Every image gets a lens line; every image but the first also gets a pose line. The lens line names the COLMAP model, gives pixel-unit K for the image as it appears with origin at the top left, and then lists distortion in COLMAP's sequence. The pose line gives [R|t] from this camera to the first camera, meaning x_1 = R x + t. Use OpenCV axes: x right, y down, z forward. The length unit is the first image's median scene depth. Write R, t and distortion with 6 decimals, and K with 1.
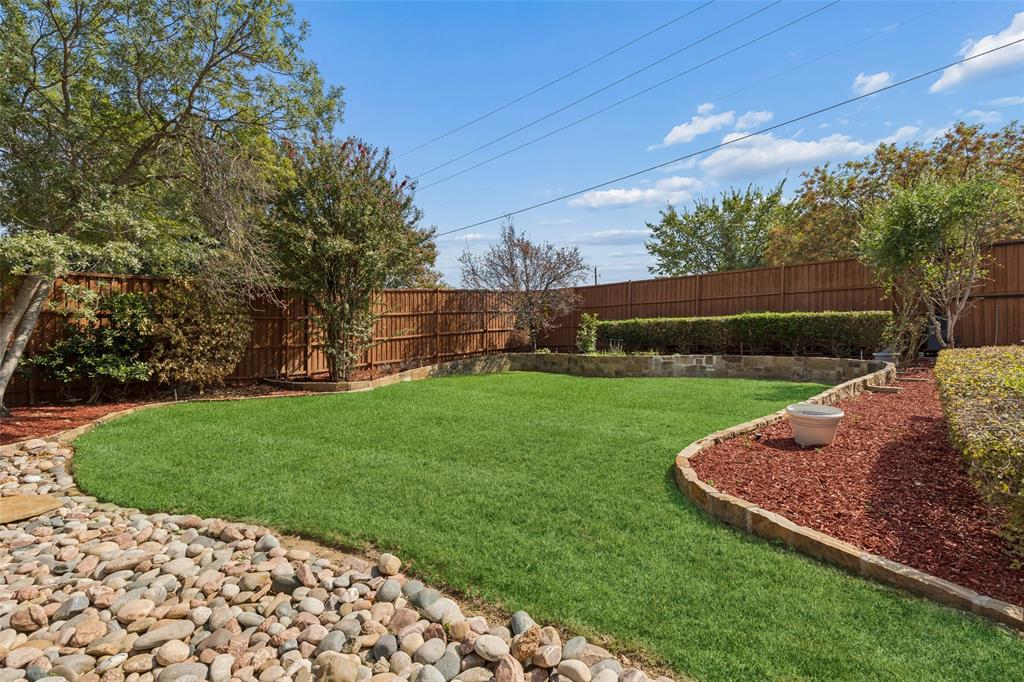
lens RADIAL K [[470.7, 0, 510.2], [0, 470.7, 344.4], [0, 0, 1]] dist [0.008475, -0.003160]
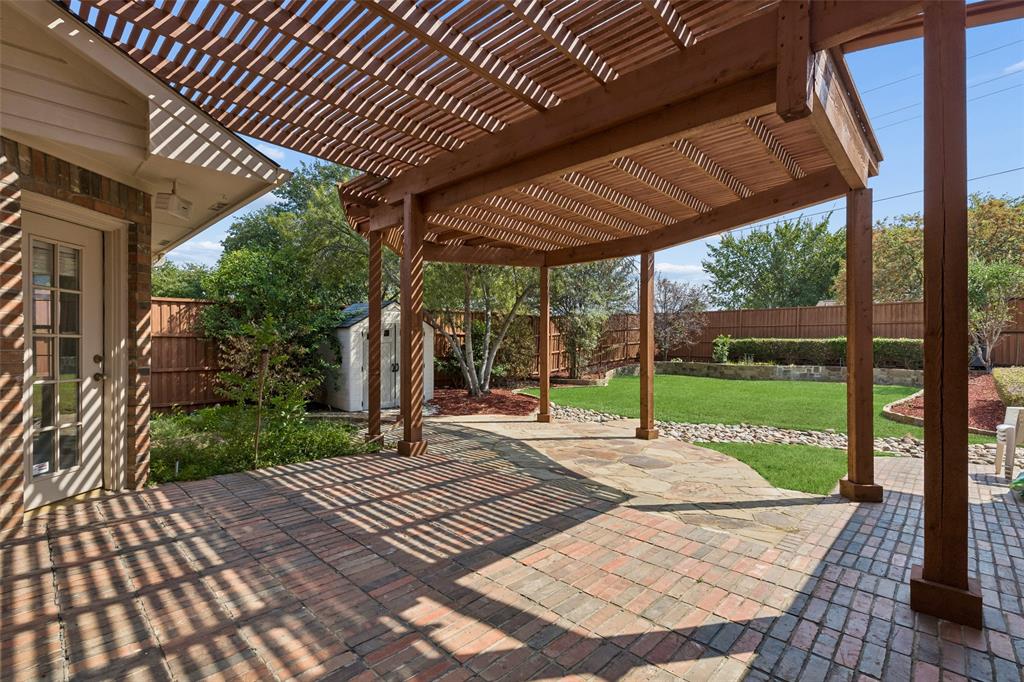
lens RADIAL K [[470.7, 0, 513.5], [0, 470.7, 343.1], [0, 0, 1]] dist [0.008475, -0.003160]
pose [[0.999649, 0.016525, -0.020712, -0.464722], [-0.016722, 0.999816, -0.009398, -0.018184], [0.020552, 0.009741, 0.999741, -0.458392]]
